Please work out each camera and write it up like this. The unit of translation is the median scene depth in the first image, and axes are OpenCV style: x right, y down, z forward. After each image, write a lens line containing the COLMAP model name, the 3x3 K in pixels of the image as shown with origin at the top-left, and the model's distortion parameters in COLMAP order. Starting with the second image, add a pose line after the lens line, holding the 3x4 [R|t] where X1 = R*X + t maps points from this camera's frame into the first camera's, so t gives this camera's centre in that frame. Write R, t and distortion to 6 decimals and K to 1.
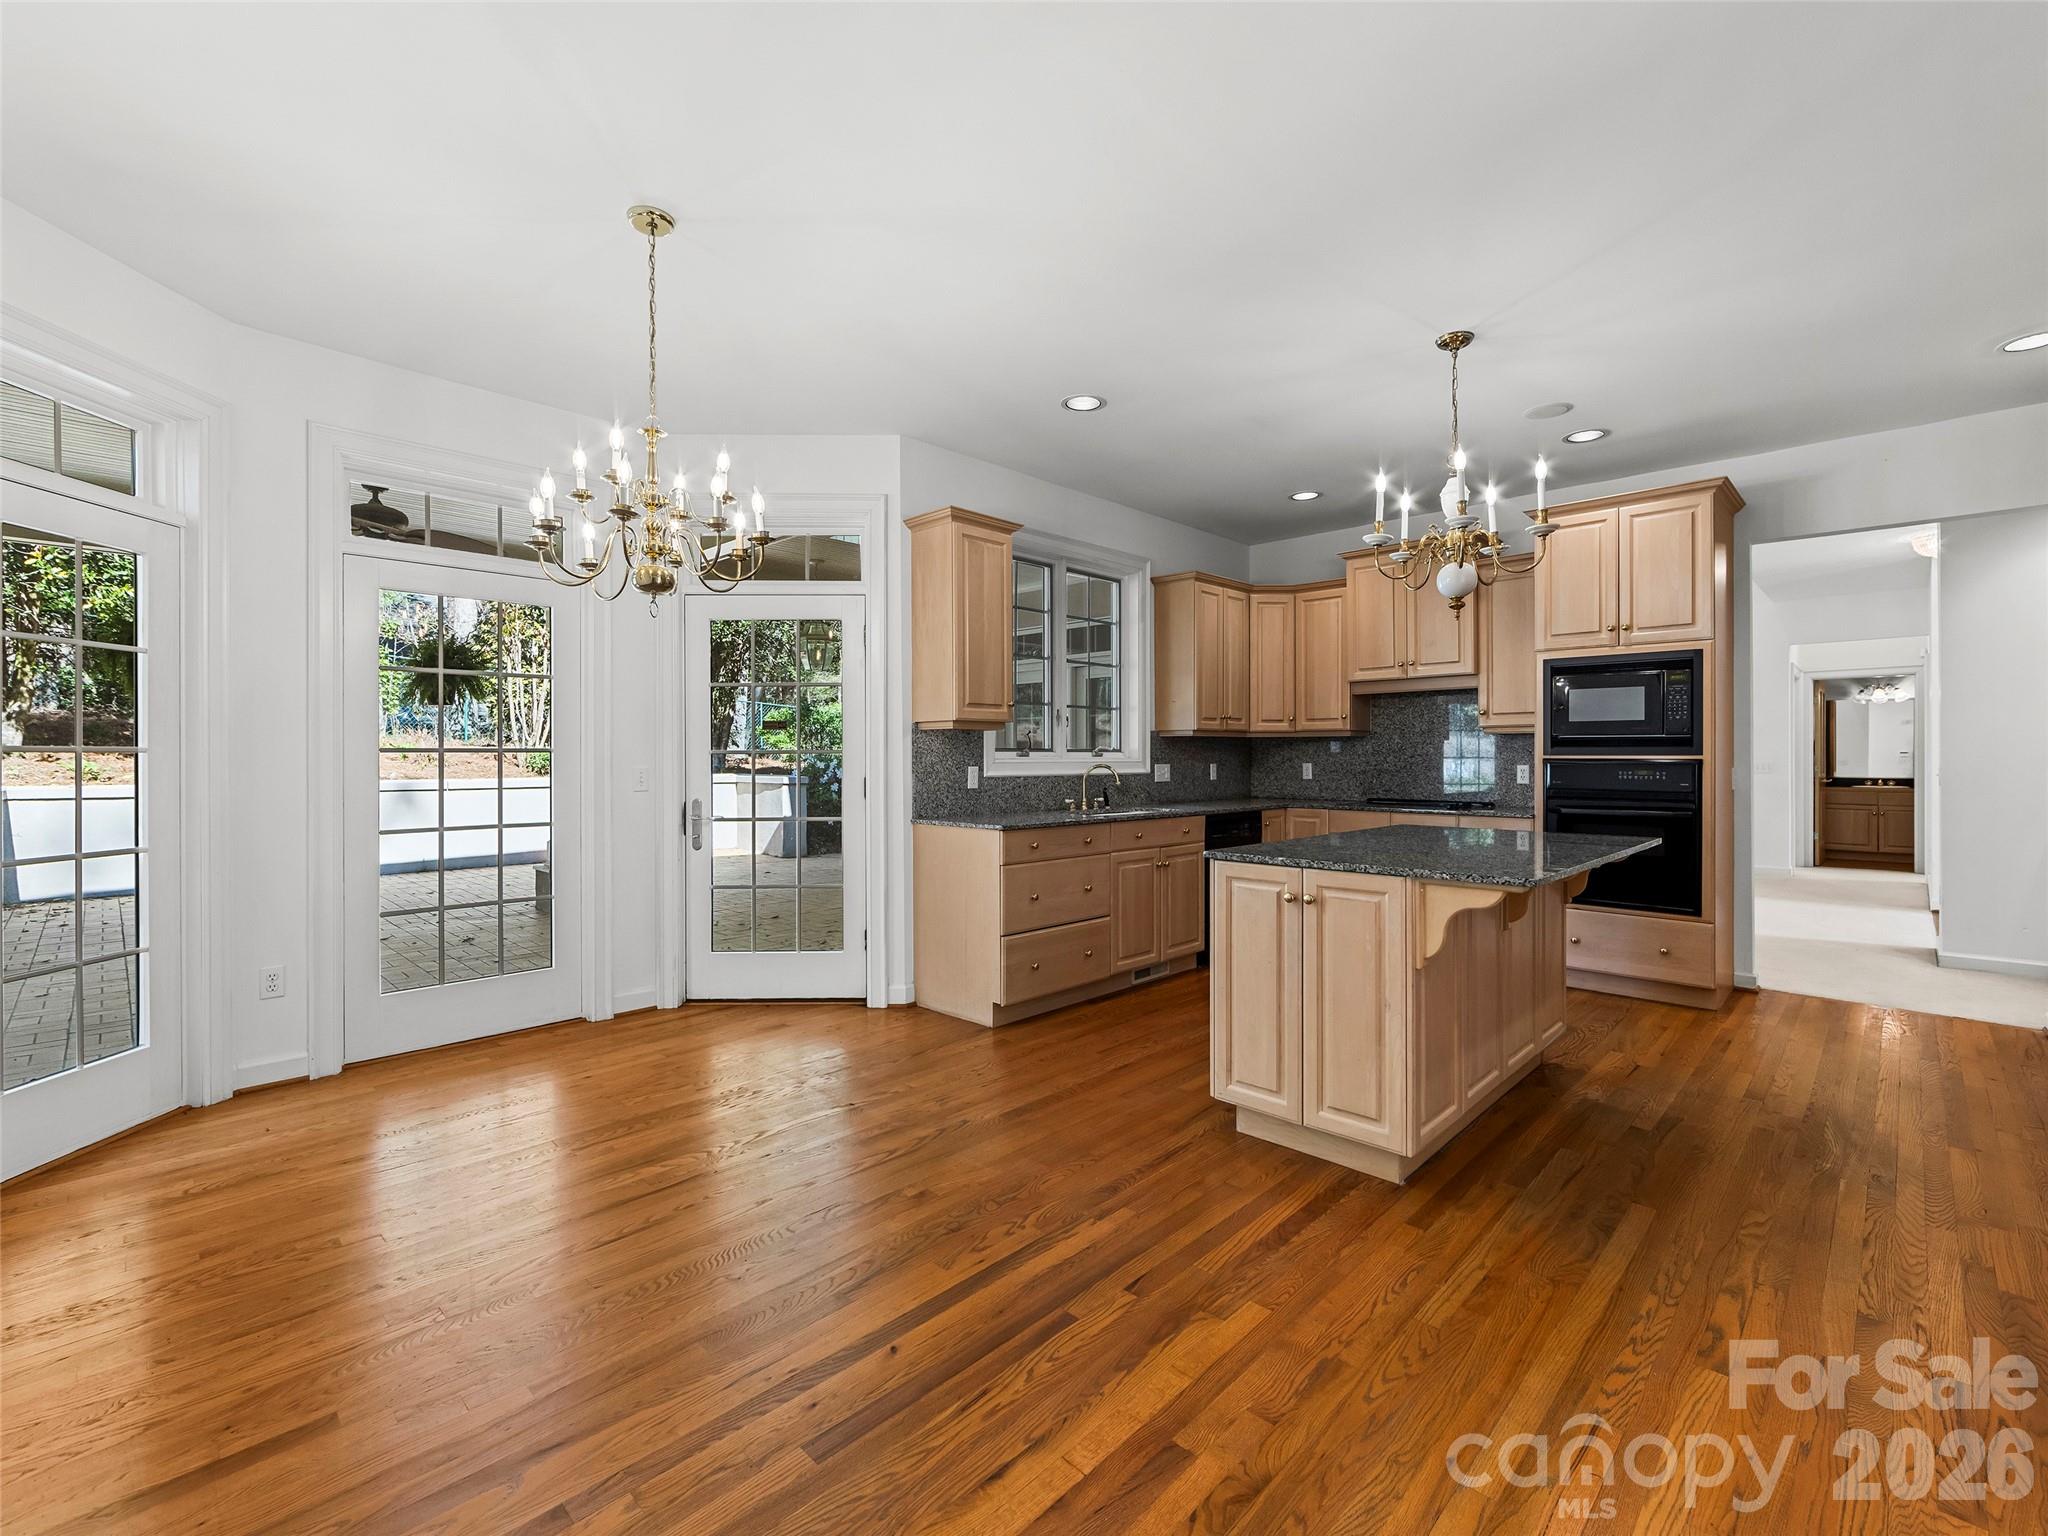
lens RADIAL K [[908.6, 0, 982.8], [0, 908.6, 757.8], [0, 0, 1]] dist [0.002060, -0.000710]
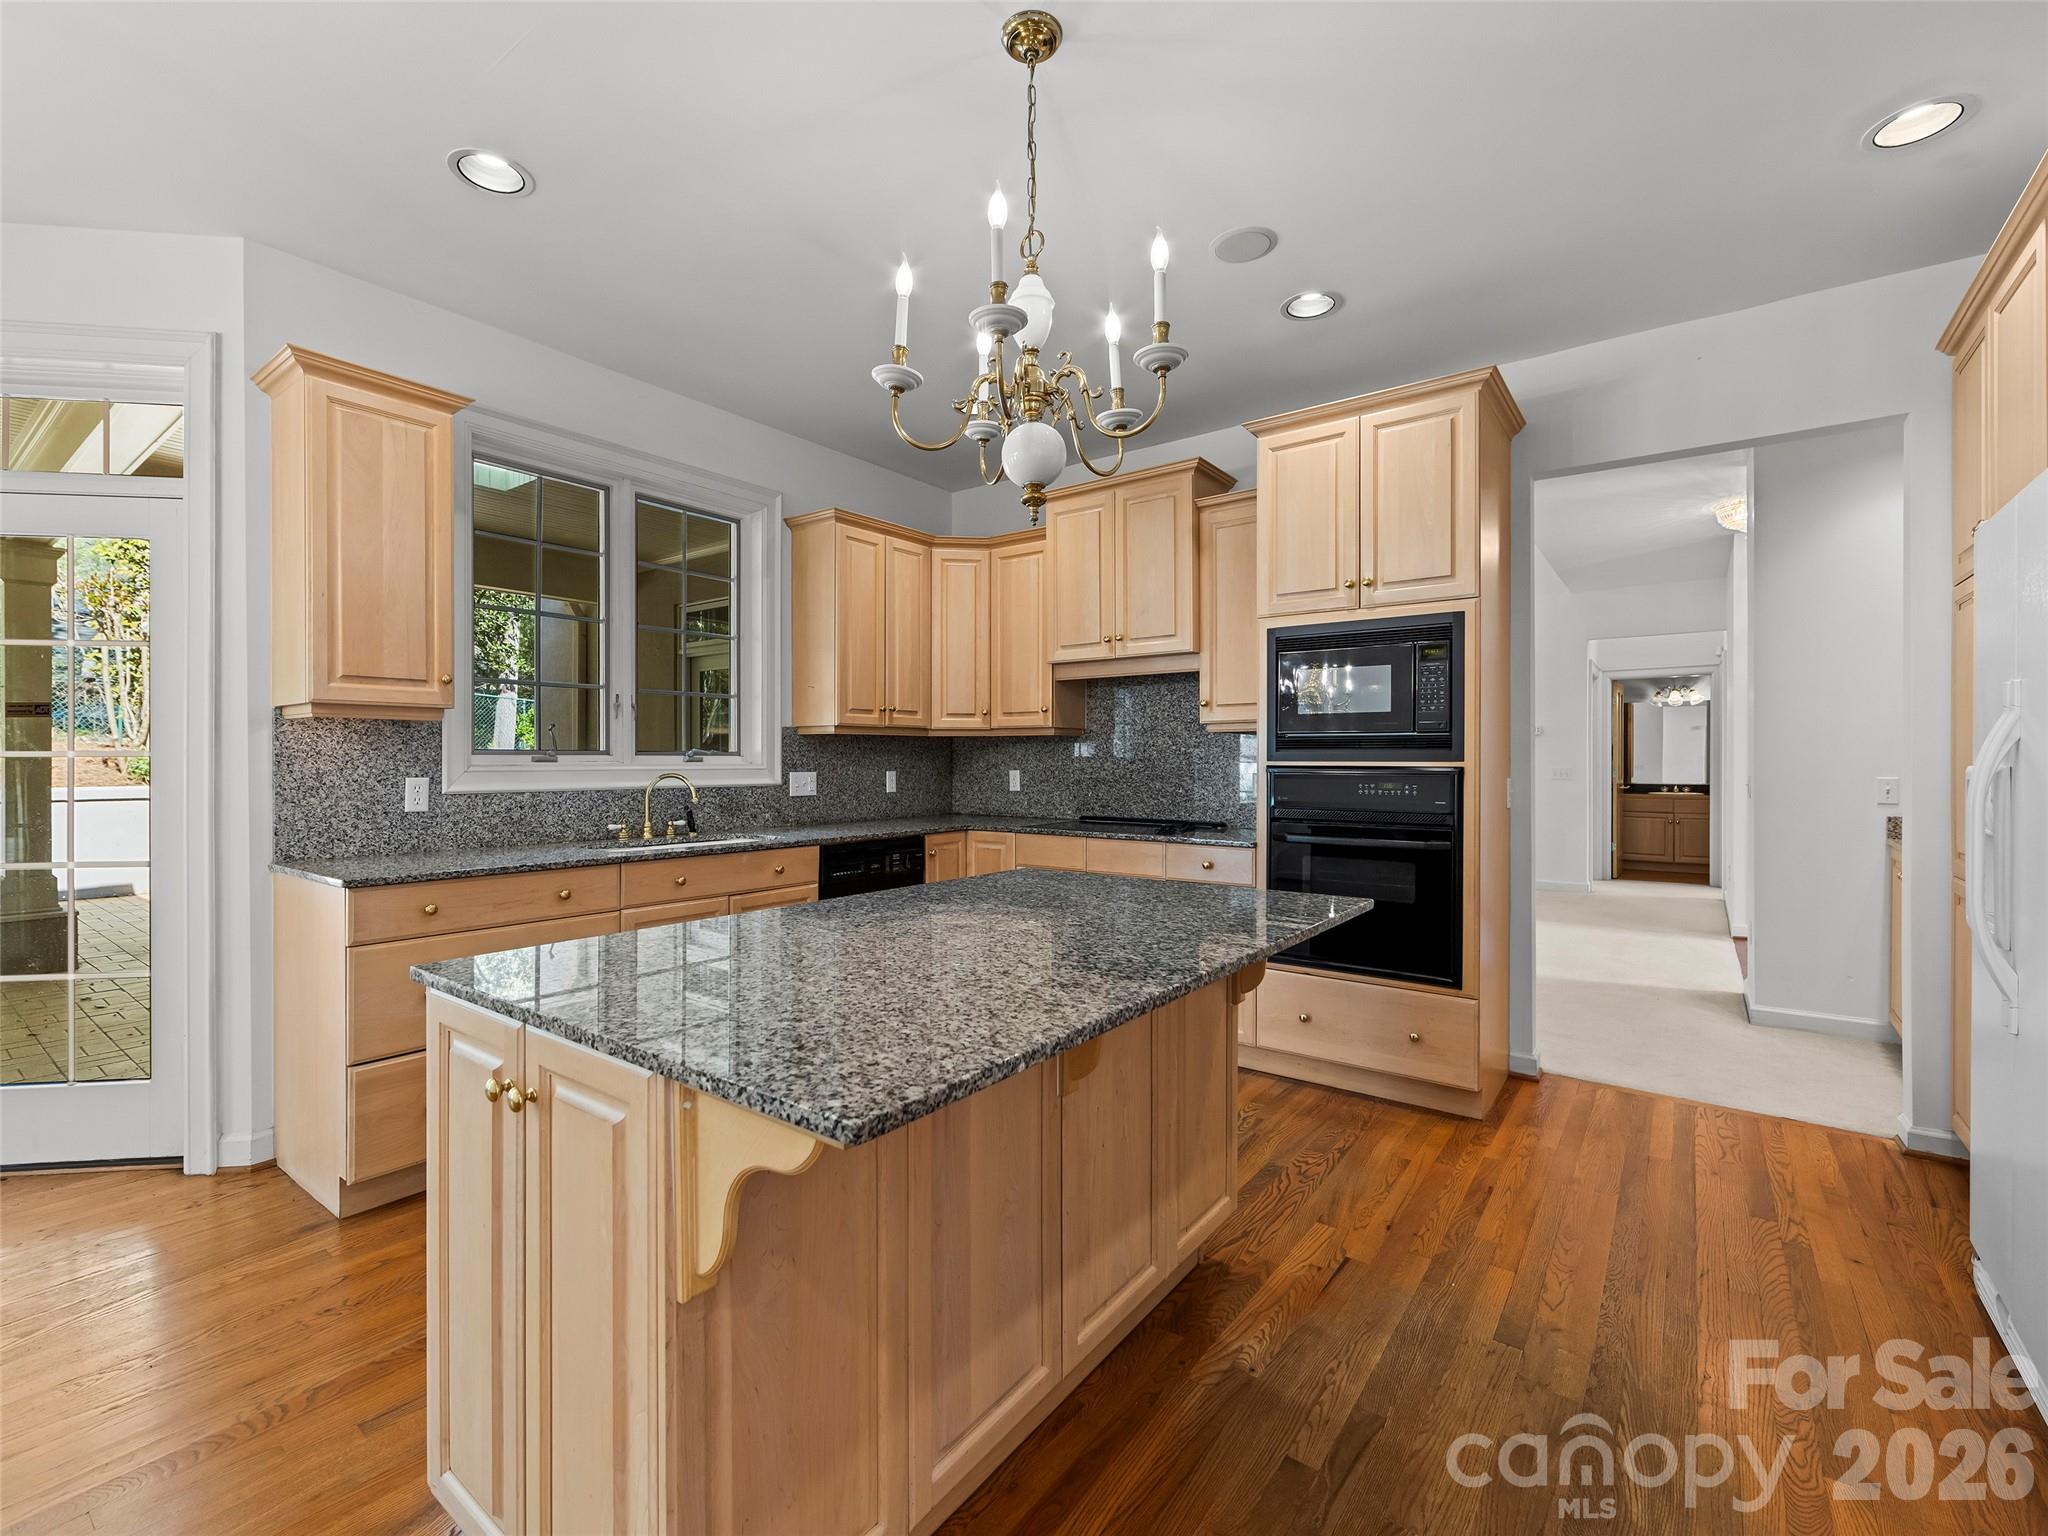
lens RADIAL K [[908.3, 0, 945.6], [0, 908.3, 763.1], [0, 0, 1]] dist [0.000518, 0.000150]
pose [[0.994375, 0.000847, 0.105914, 0.278525], [-0.001093, 0.999997, 0.002261, -0.002409], [-0.105912, -0.002364, 0.994373, 0.299811]]
